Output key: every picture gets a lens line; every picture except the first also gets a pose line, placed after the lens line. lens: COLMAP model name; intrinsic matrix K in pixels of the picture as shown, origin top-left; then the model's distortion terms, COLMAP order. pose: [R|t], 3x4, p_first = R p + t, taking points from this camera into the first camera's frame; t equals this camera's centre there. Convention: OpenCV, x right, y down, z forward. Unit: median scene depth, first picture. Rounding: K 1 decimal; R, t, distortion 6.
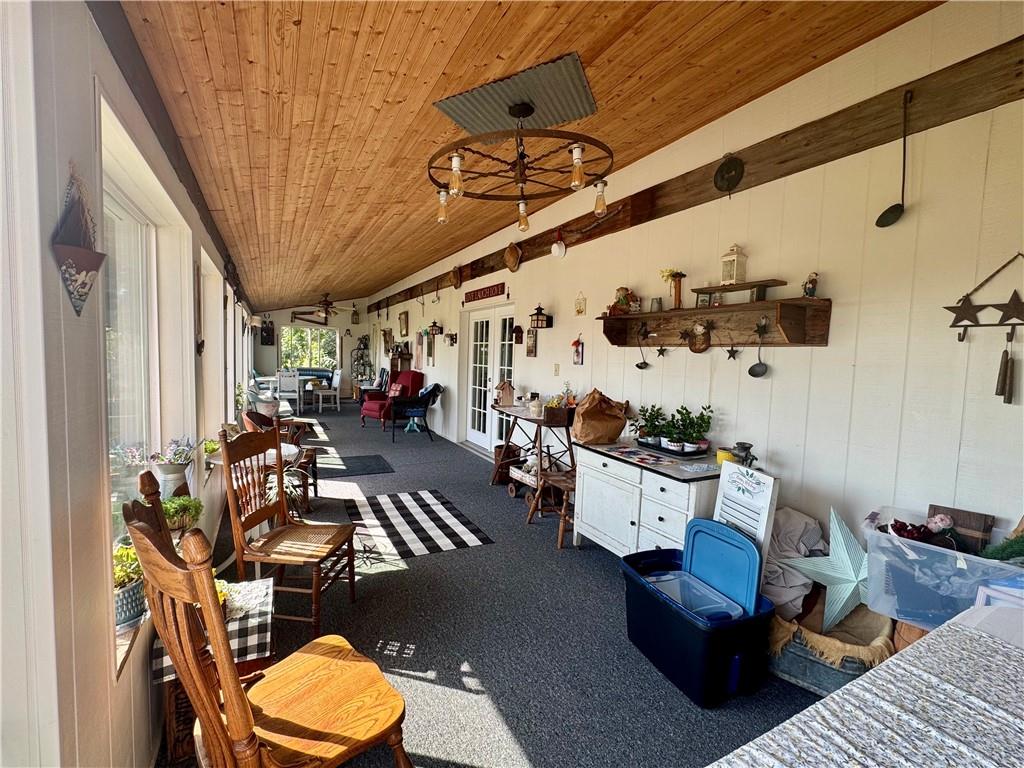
lens RADIAL K [[451.9, 0, 509.0], [0, 451.9, 385.3], [0, 0, 1]] dist [-0.002014, 0.000214]
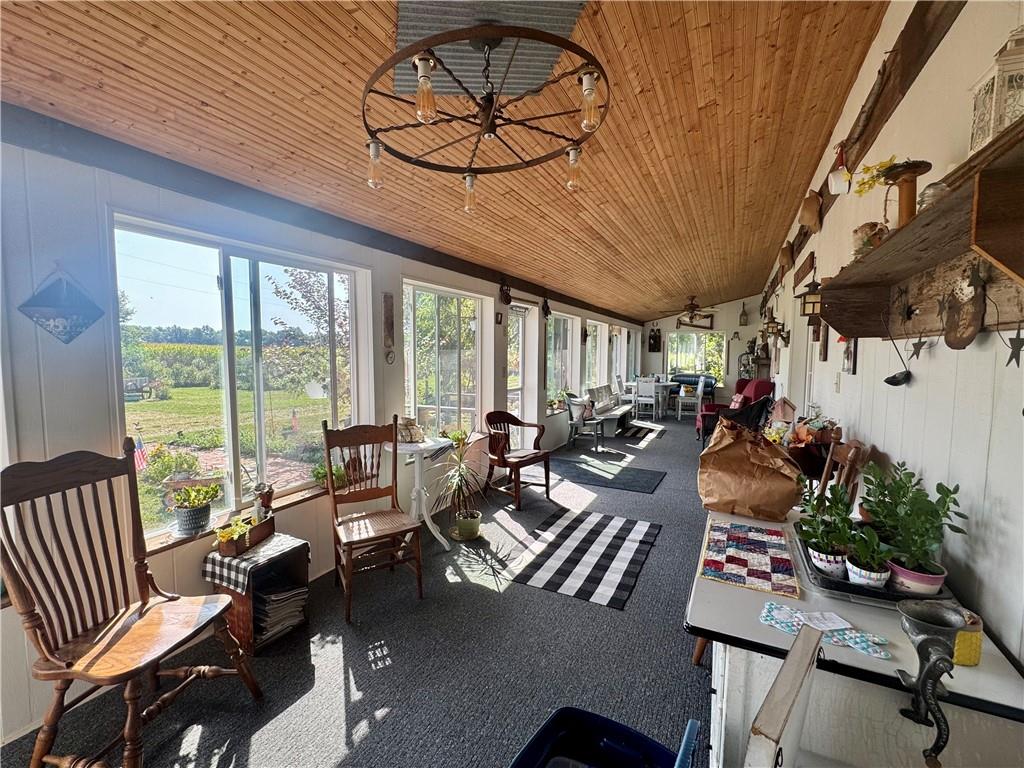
lens RADIAL K [[451.9, 0, 510.6], [0, 451.9, 384.2], [0, 0, 1]] dist [-0.002014, 0.000214]
pose [[0.586322, 0.031361, -0.809471, 0.403568], [-0.043645, 0.999022, 0.007091, -0.020947], [0.808902, 0.031172, 0.587117, 0.356623]]
